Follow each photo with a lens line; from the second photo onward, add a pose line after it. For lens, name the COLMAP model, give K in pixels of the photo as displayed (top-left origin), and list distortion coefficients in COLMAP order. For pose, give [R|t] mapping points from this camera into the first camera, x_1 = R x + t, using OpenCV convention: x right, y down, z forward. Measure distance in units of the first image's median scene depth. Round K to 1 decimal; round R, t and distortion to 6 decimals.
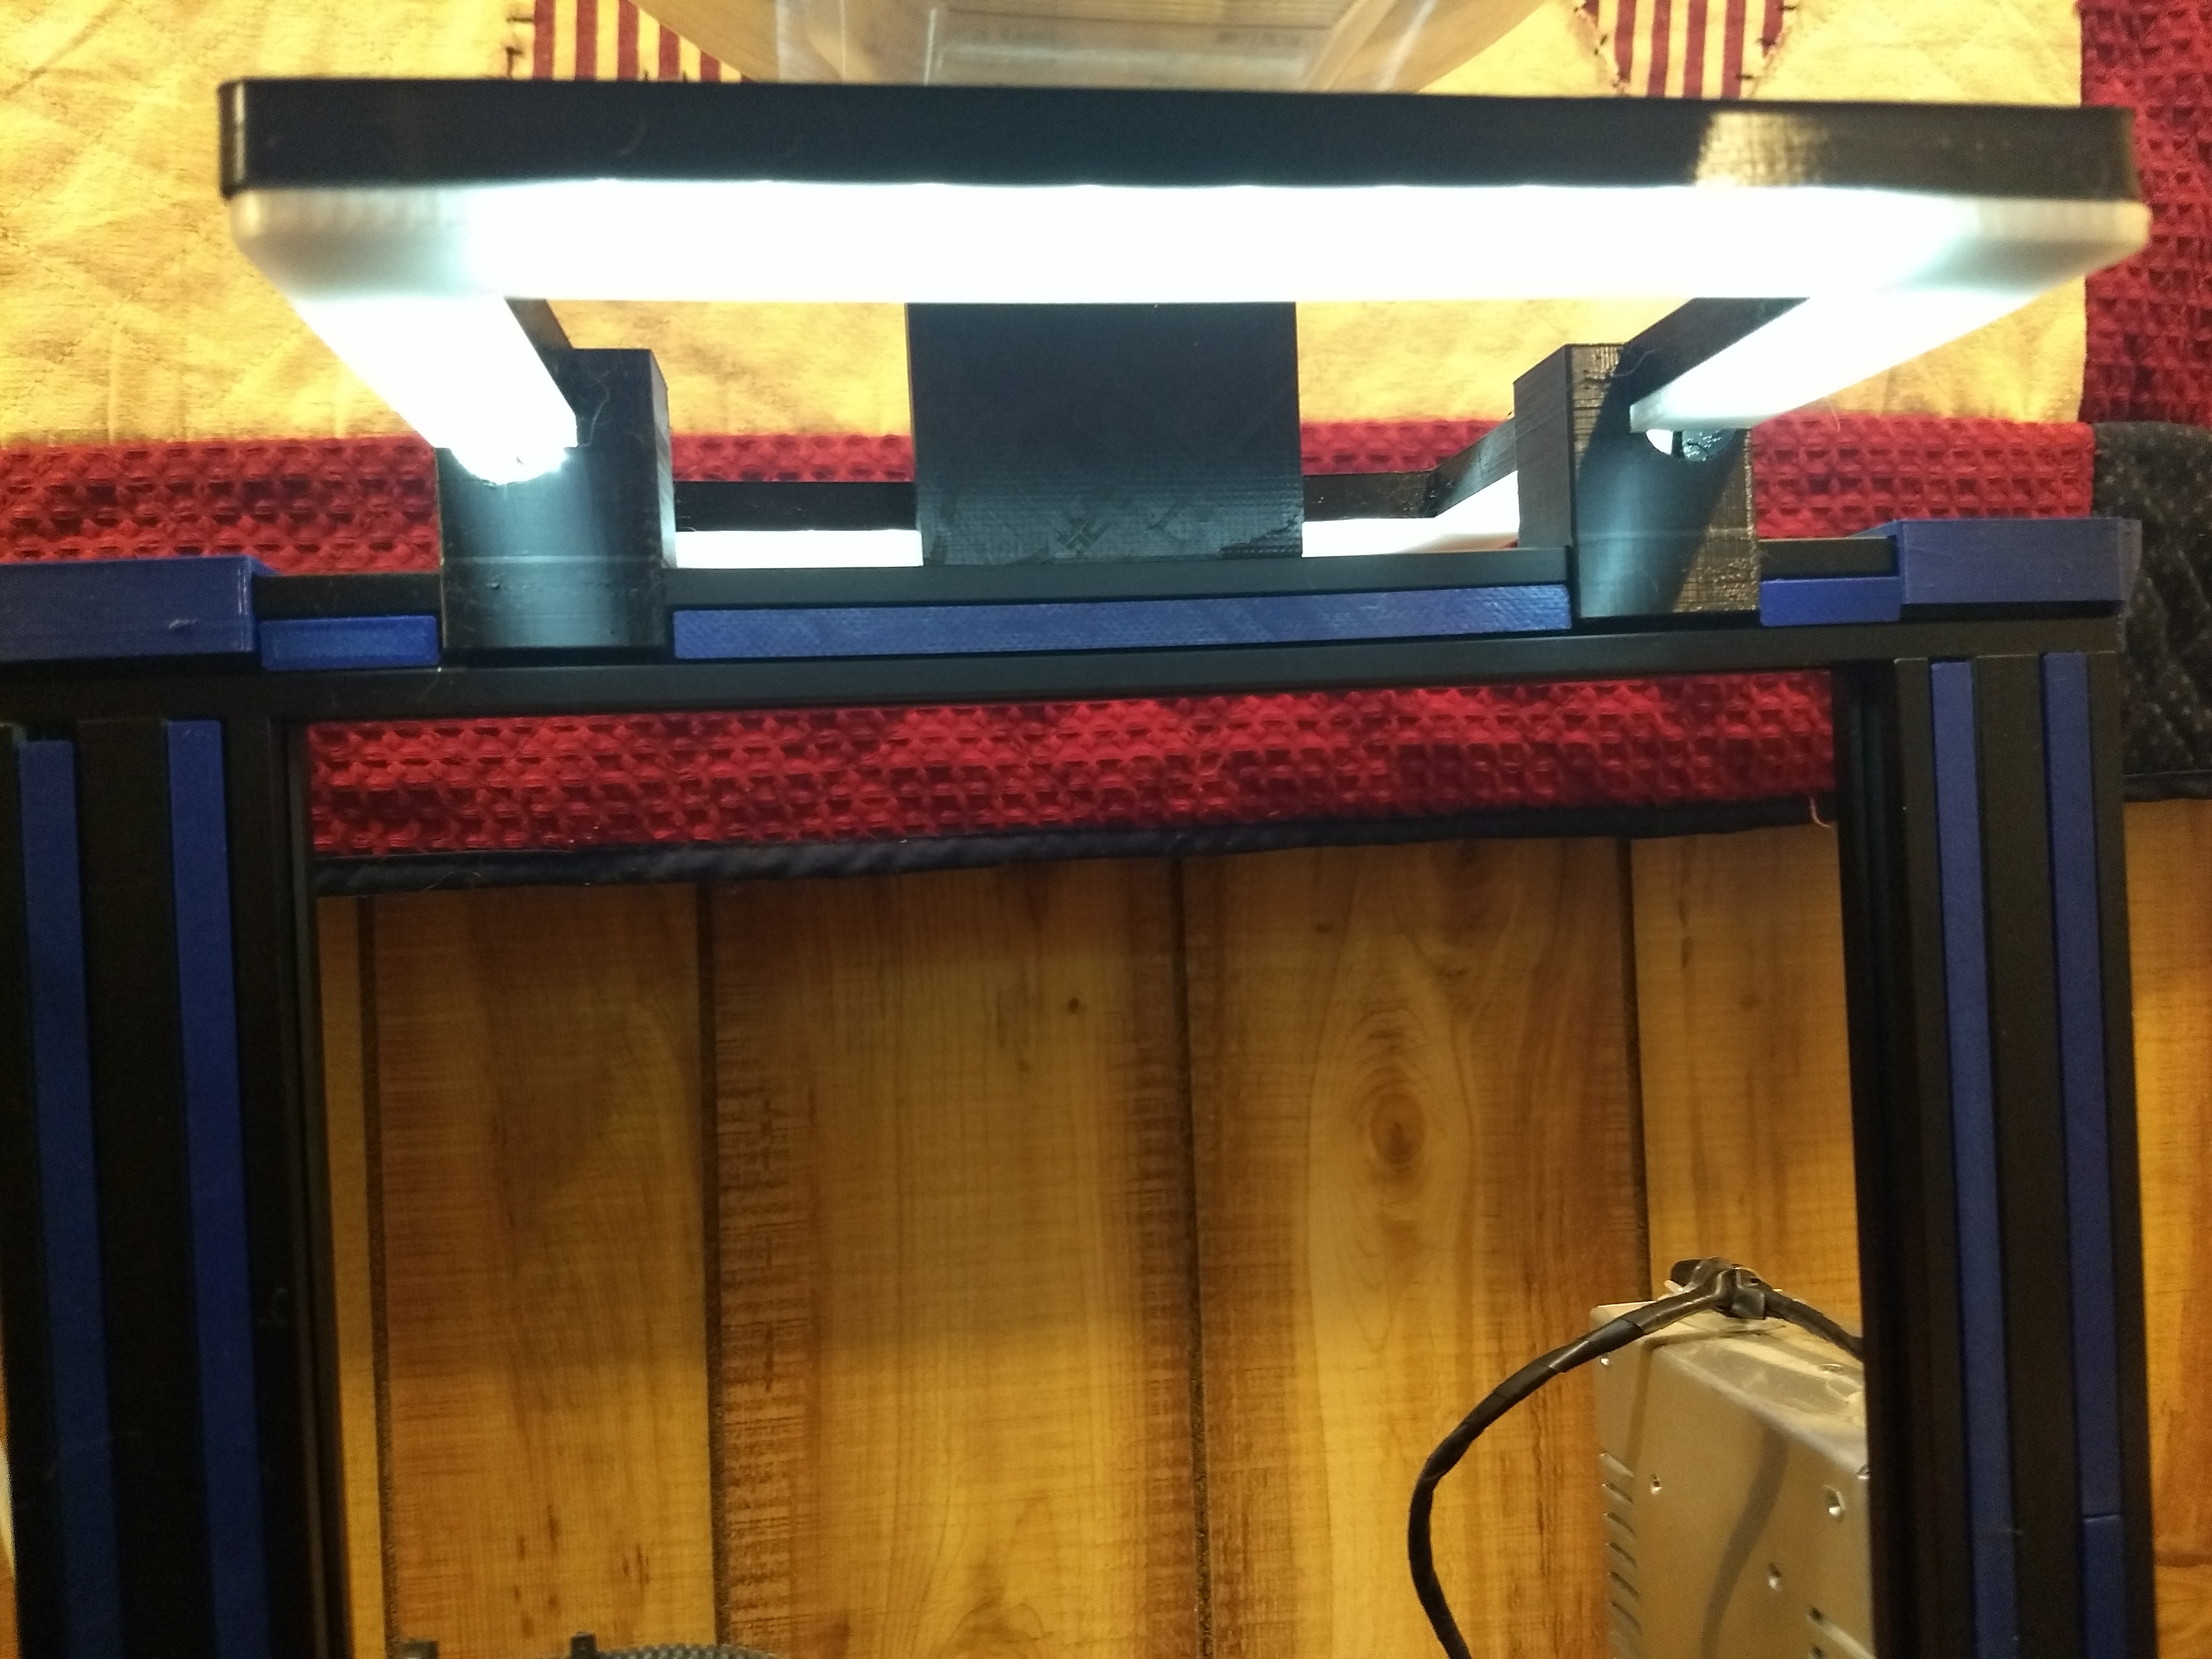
lens RADIAL K [[1840.9, 0, 1077.7], [0, 1840.9, 851.4], [0, 0, 1]] dist [0.286667, -0.623416]
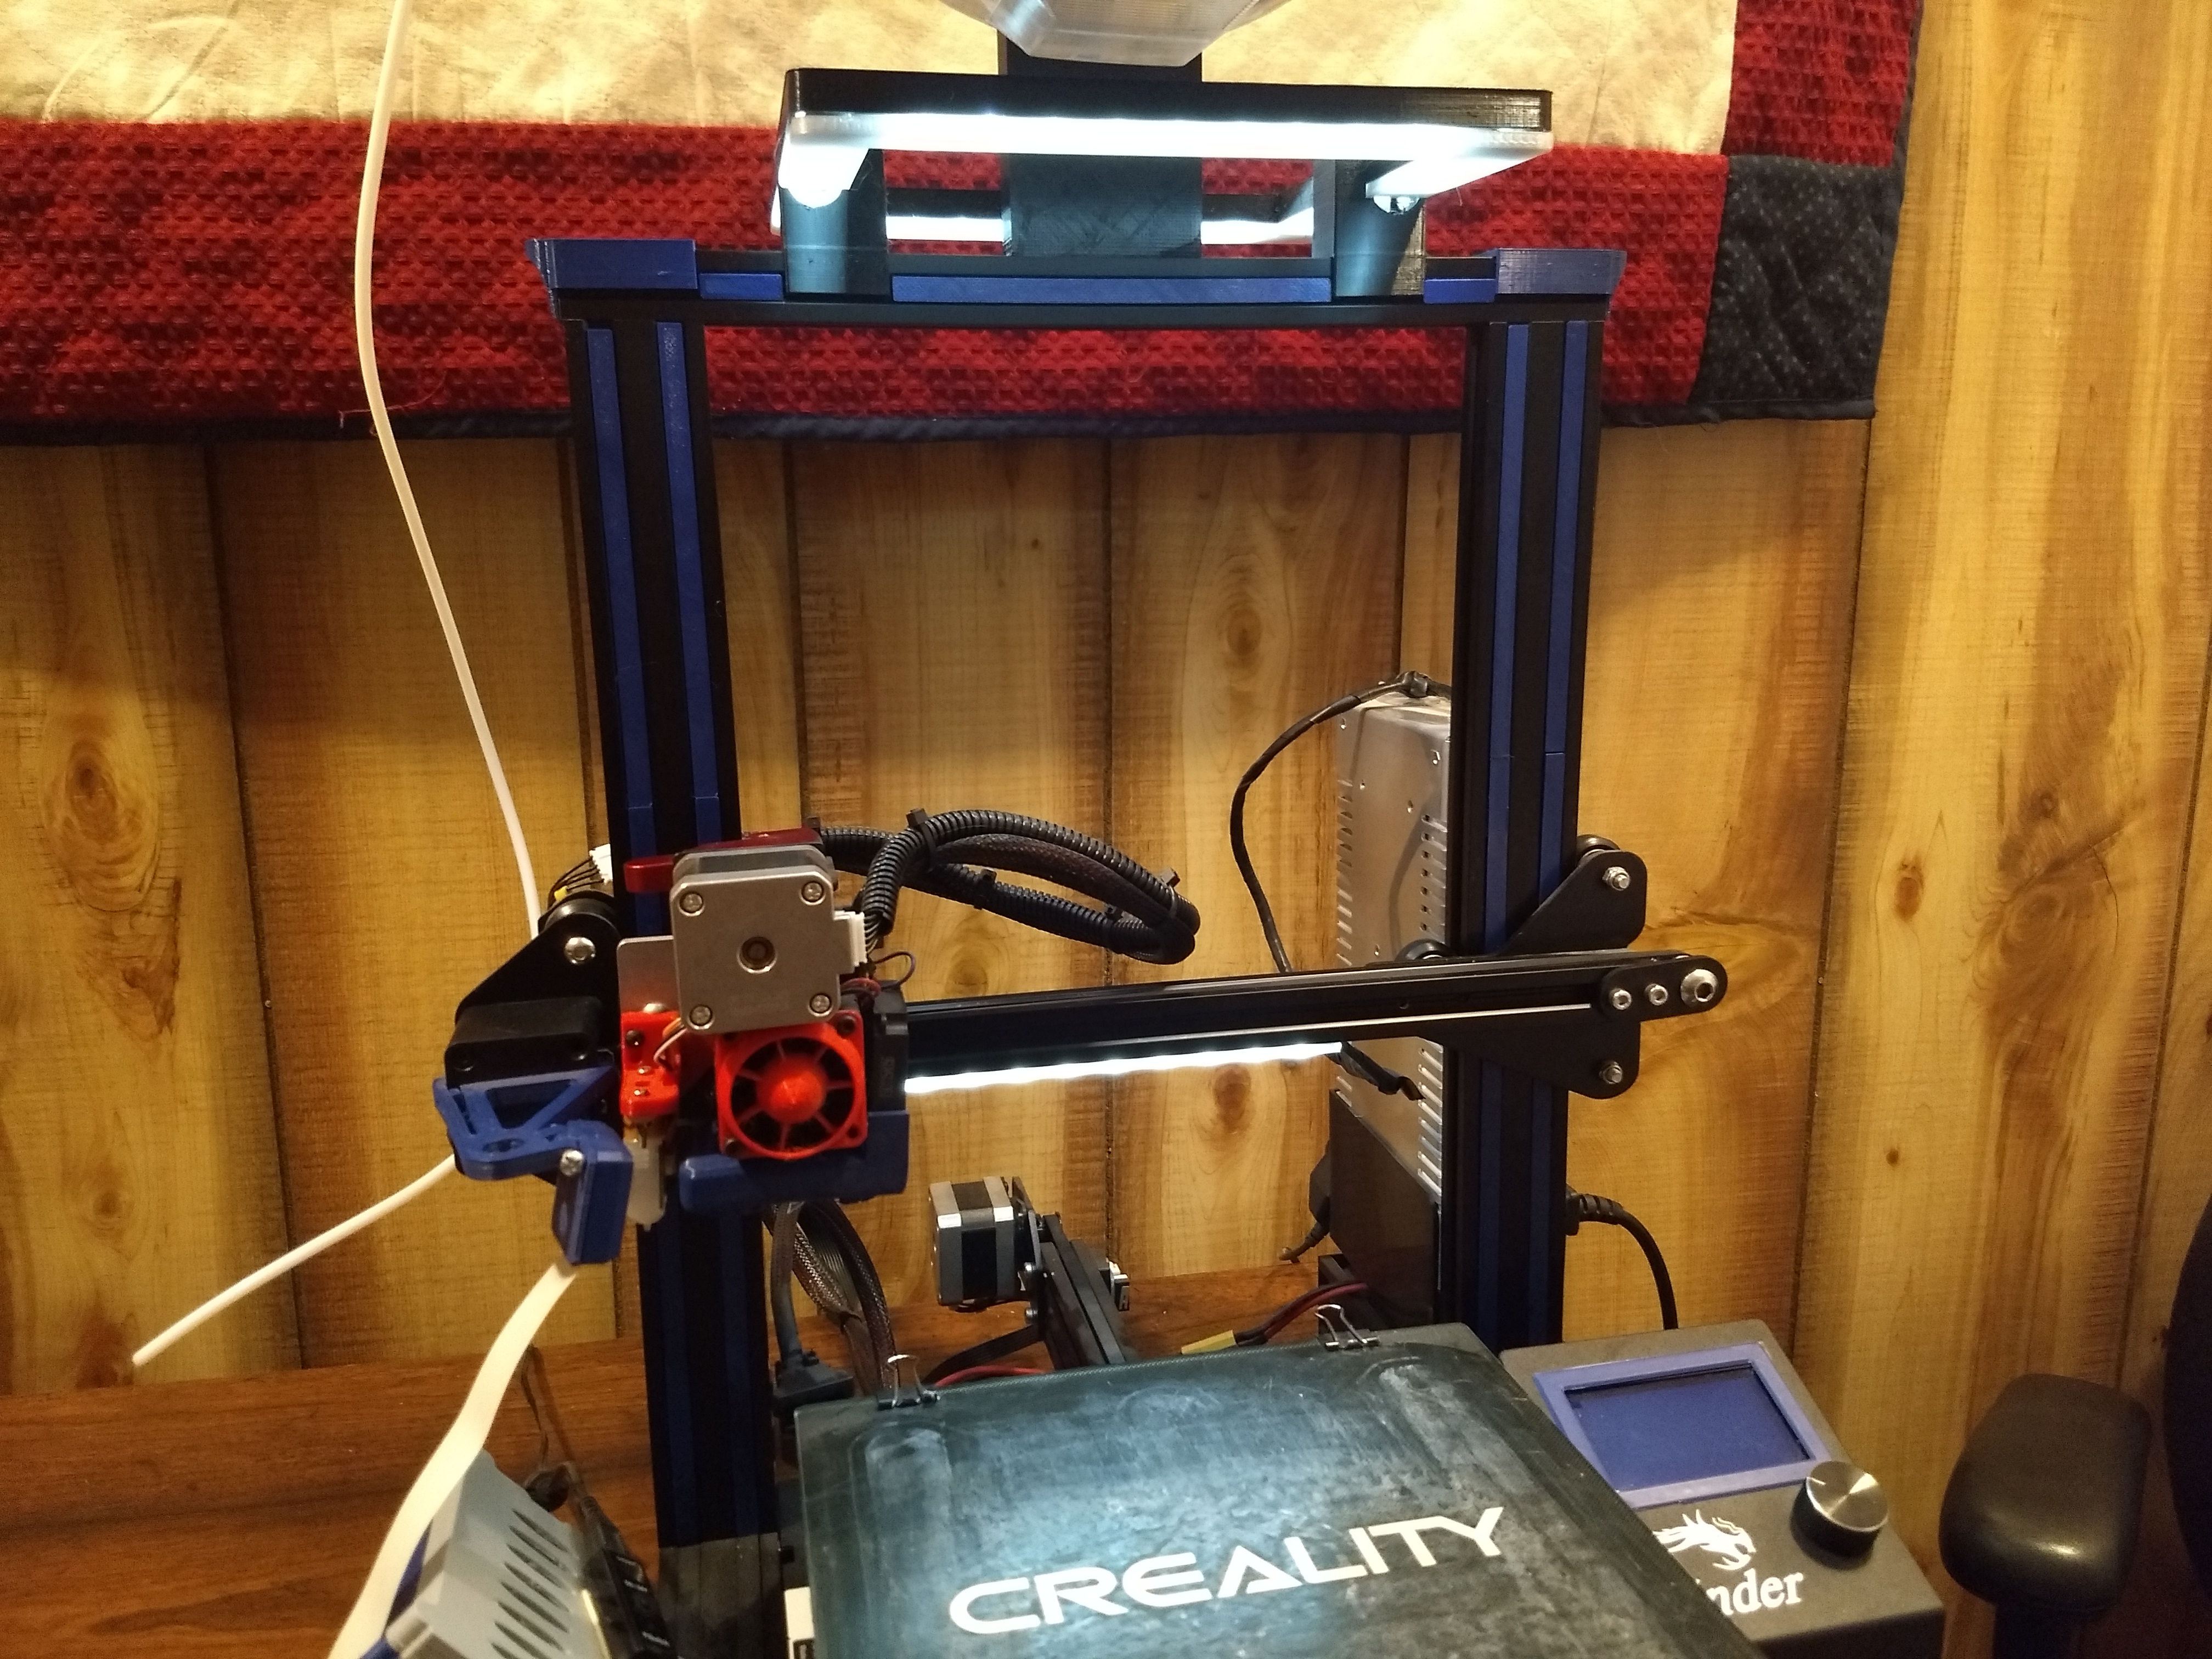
lens RADIAL K [[1840.9, 0, 1077.7], [0, 1840.9, 851.4], [0, 0, 1]] dist [0.286667, -0.623416]
pose [[0.997472, 0.017831, 0.068781, -0.072878], [-0.030092, 0.982915, 0.181582, 0.059247], [-0.064368, -0.183193, 0.980967, -0.568458]]
